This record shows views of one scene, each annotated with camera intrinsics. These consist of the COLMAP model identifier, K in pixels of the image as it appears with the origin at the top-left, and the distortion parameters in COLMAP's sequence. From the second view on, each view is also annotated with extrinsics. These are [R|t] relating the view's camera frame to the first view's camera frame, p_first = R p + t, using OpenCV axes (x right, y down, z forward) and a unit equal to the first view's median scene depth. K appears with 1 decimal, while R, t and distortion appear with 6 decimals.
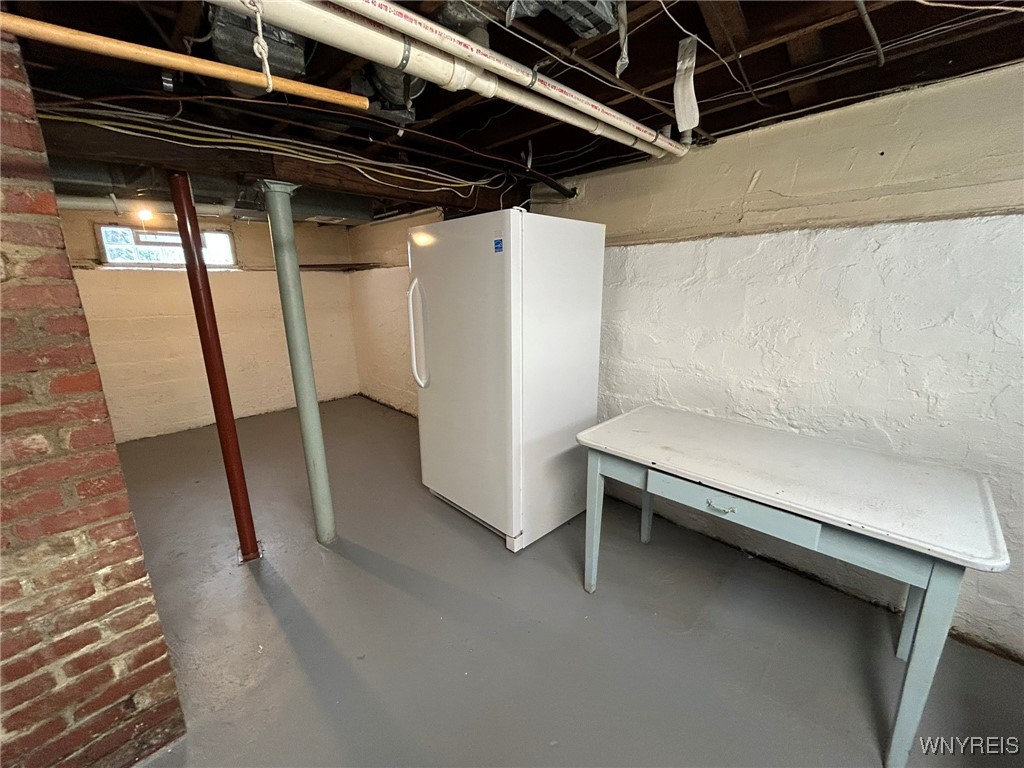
lens RADIAL K [[416.5, 0, 510.9], [0, 416.5, 381.5], [0, 0, 1]] dist [-0.000643, 0.000497]
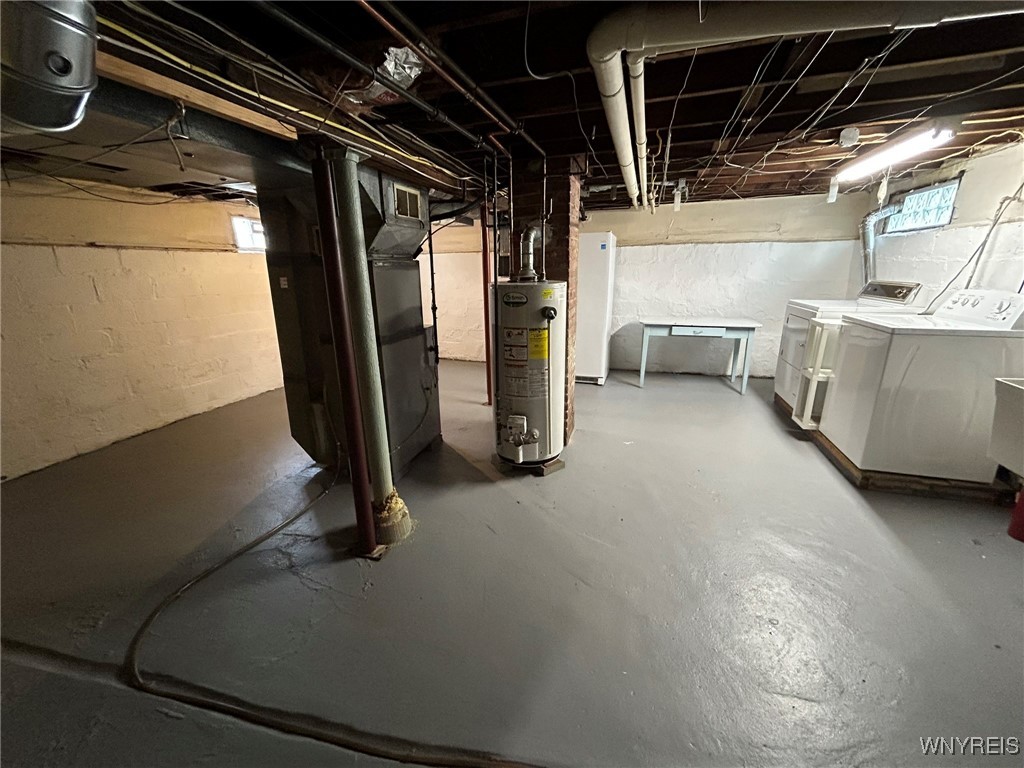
lens RADIAL K [[416.5, 0, 522.6], [0, 416.5, 380.0], [0, 0, 1]] dist [-0.000643, 0.000497]
pose [[0.869928, -0.131312, 0.475375, -1.549693], [0.118121, 0.991323, 0.057671, 0.221389], [-0.478823, 0.005982, 0.877891, -0.808208]]
